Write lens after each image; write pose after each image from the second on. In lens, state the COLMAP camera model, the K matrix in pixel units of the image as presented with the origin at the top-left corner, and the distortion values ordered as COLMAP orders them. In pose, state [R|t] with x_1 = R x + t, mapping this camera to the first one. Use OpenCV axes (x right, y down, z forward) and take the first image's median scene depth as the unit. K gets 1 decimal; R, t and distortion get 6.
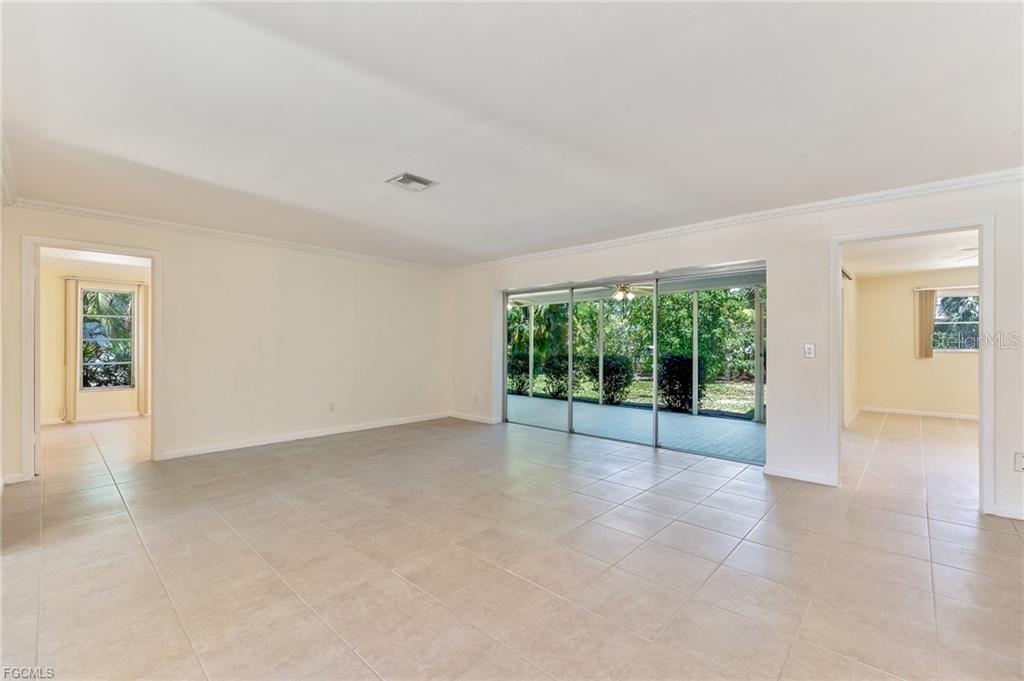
lens RADIAL K [[430.9, 0, 511.0], [0, 430.9, 342.6], [0, 0, 1]] dist [0.001471, -0.000285]
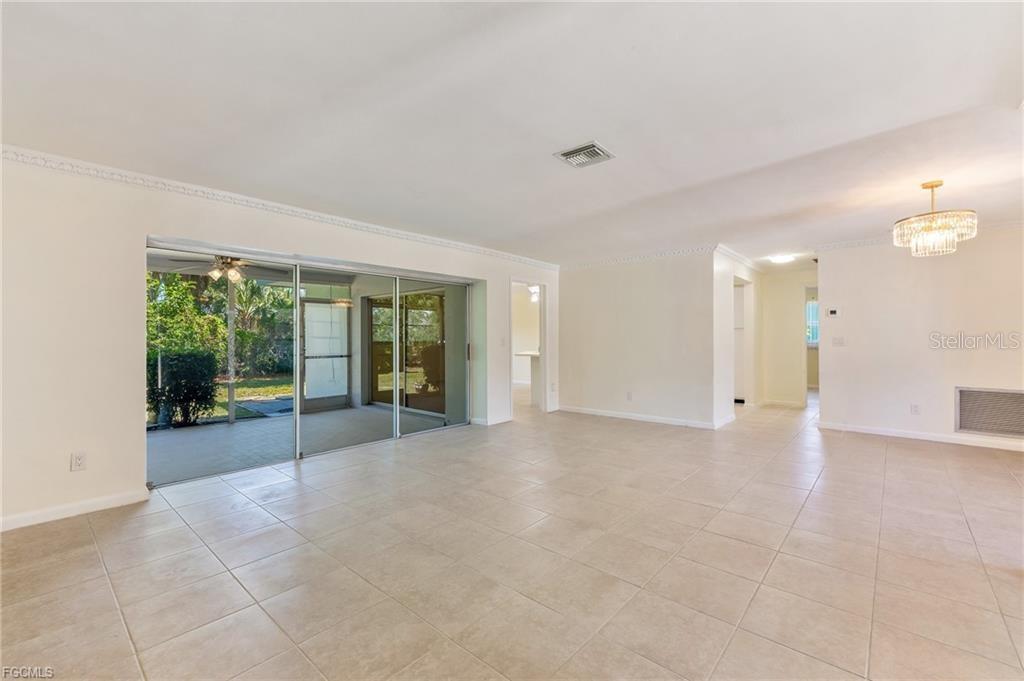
lens RADIAL K [[430.9, 0, 511.0], [0, 430.9, 342.6], [0, 0, 1]] dist [0.001471, -0.000285]
pose [[-0.023376, -0.013298, 0.999638, -1.462410], [-0.001311, 0.999911, 0.013271, -0.002435], [-0.999726, -0.001000, -0.023391, 1.545113]]
